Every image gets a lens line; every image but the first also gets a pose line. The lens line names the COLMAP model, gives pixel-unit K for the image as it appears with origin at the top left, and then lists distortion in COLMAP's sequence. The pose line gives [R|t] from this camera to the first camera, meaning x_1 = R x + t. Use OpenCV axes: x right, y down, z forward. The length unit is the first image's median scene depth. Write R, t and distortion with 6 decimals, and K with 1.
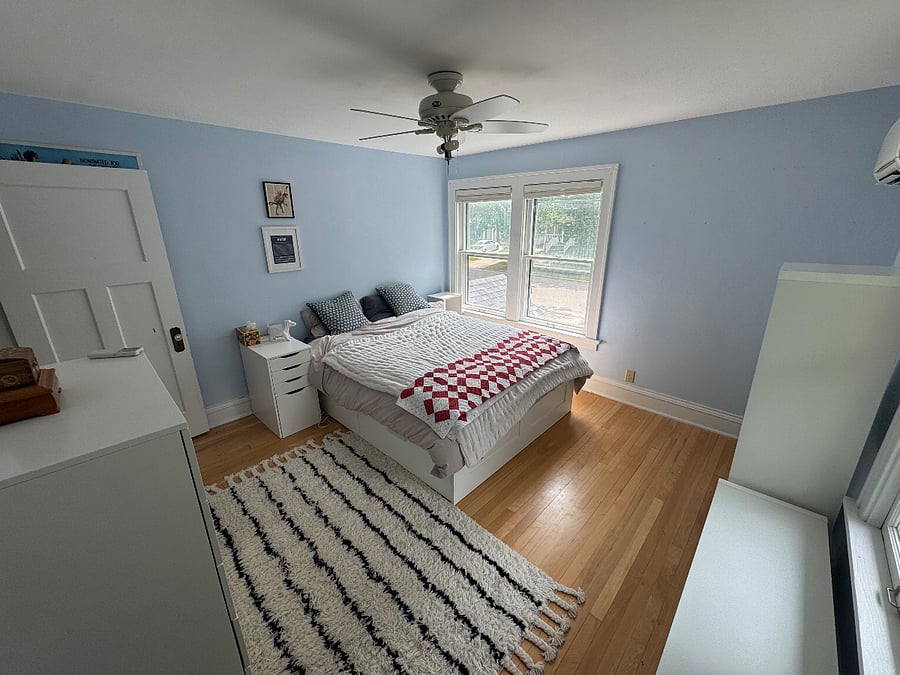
lens RADIAL K [[358.0, 0, 449.7], [0, 358.0, 336.6], [0, 0, 1]] dist [-0.002723, -0.000087]
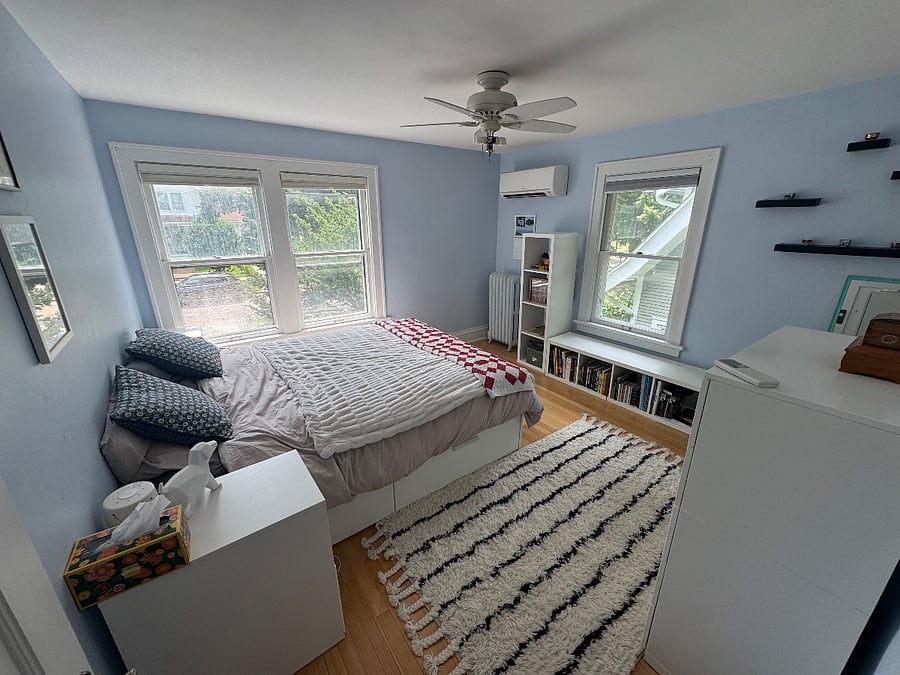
lens RADIAL K [[358.0, 0, 449.9], [0, 358.0, 337.1], [0, 0, 1]] dist [-0.002723, -0.000087]
pose [[0.173367, -0.305610, 0.936241, -0.969767], [0.311621, 0.918816, 0.242218, -0.218844], [-0.934257, 0.249760, 0.254527, 0.776879]]
